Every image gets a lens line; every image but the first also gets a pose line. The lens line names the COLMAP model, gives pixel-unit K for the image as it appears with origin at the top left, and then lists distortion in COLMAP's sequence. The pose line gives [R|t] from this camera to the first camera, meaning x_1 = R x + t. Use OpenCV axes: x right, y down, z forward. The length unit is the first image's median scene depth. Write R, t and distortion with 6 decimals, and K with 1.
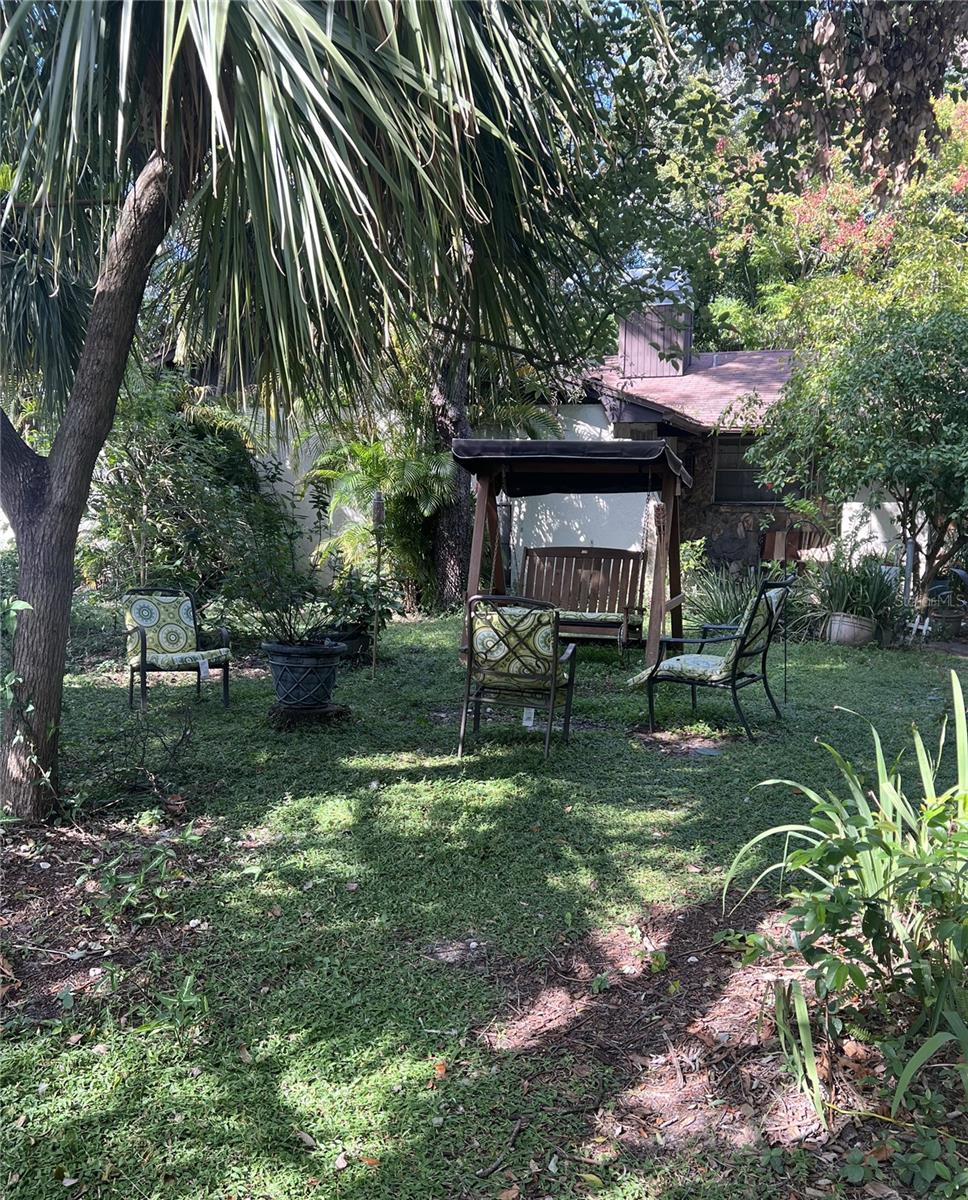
lens RADIAL K [[1006.3, 0, 484.0], [0, 1006.3, 600.0], [0, 0, 1]] dist [0.075662, 0.000219]
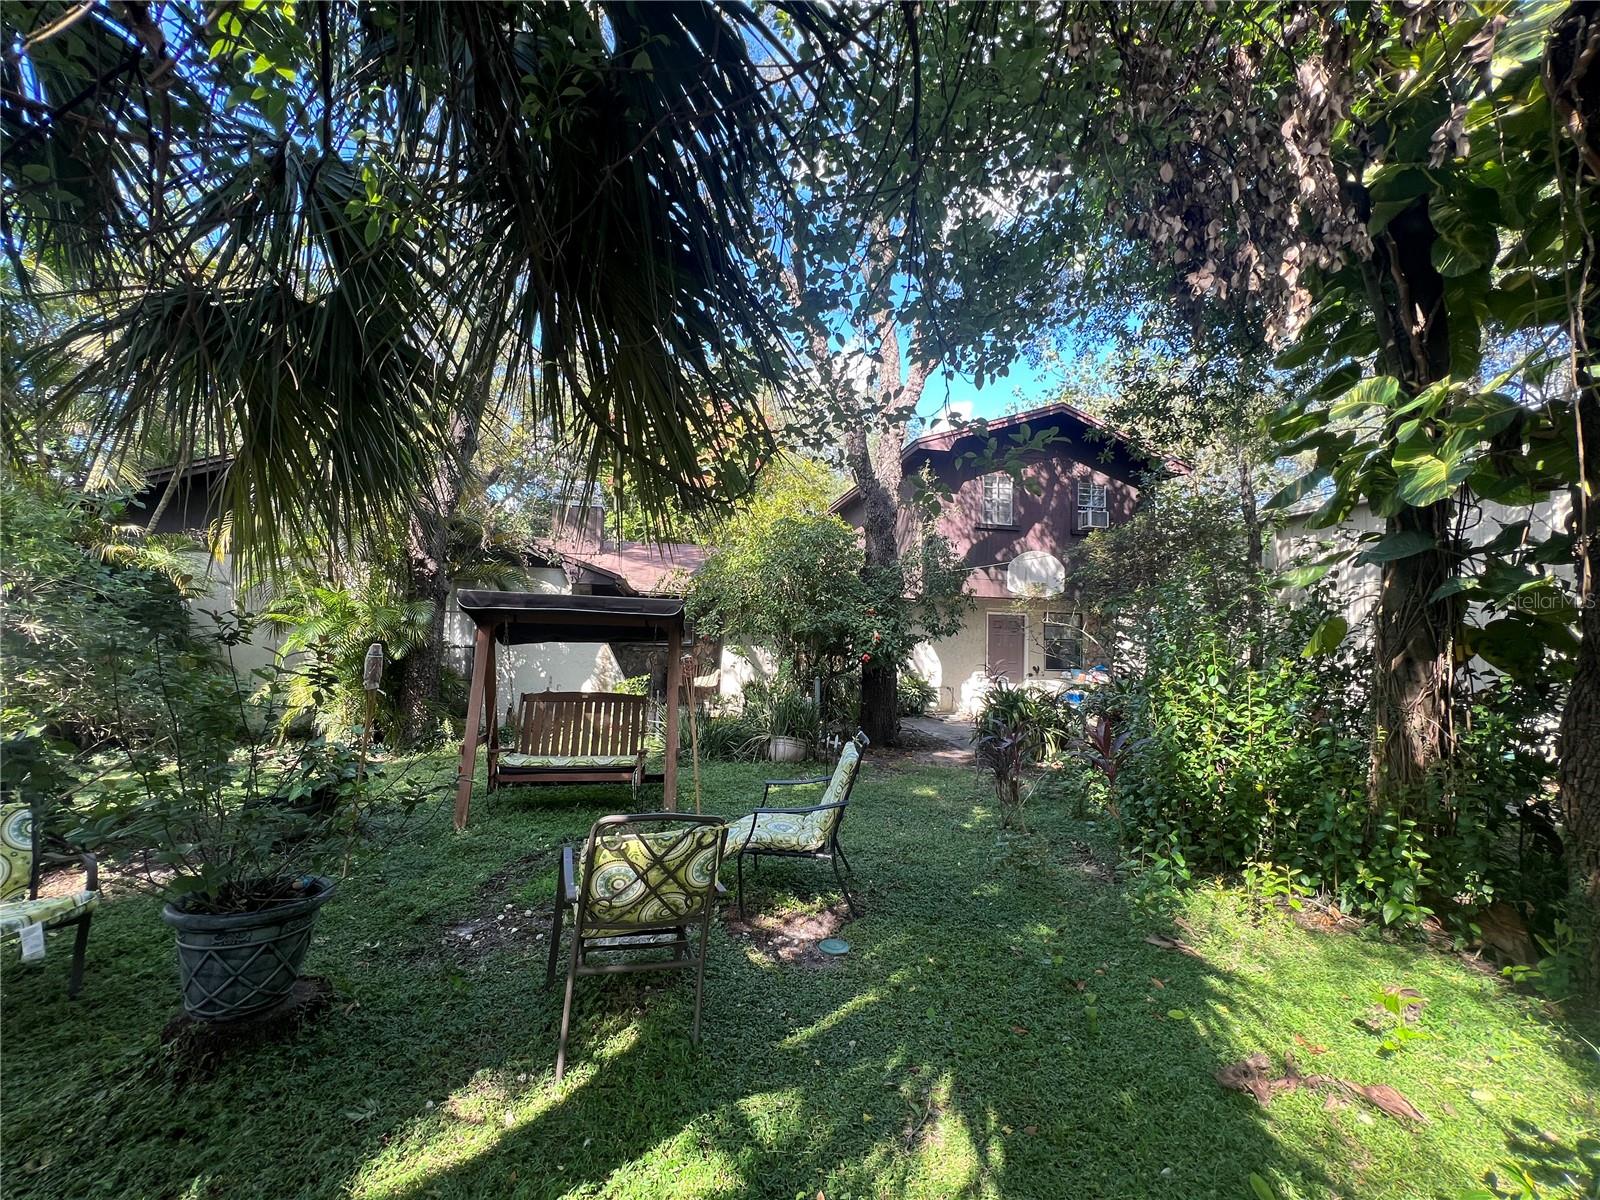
lens RADIAL K [[626.5, 0, 799.1], [0, 626.5, 568.4], [0, 0, 1]] dist [0.001571, 0.000190]
pose [[0.851542, 0.065181, 0.520219, -0.082541], [0.044209, 0.979781, -0.195127, -0.051387], [-0.522419, 0.189157, 0.831443, 0.353966]]
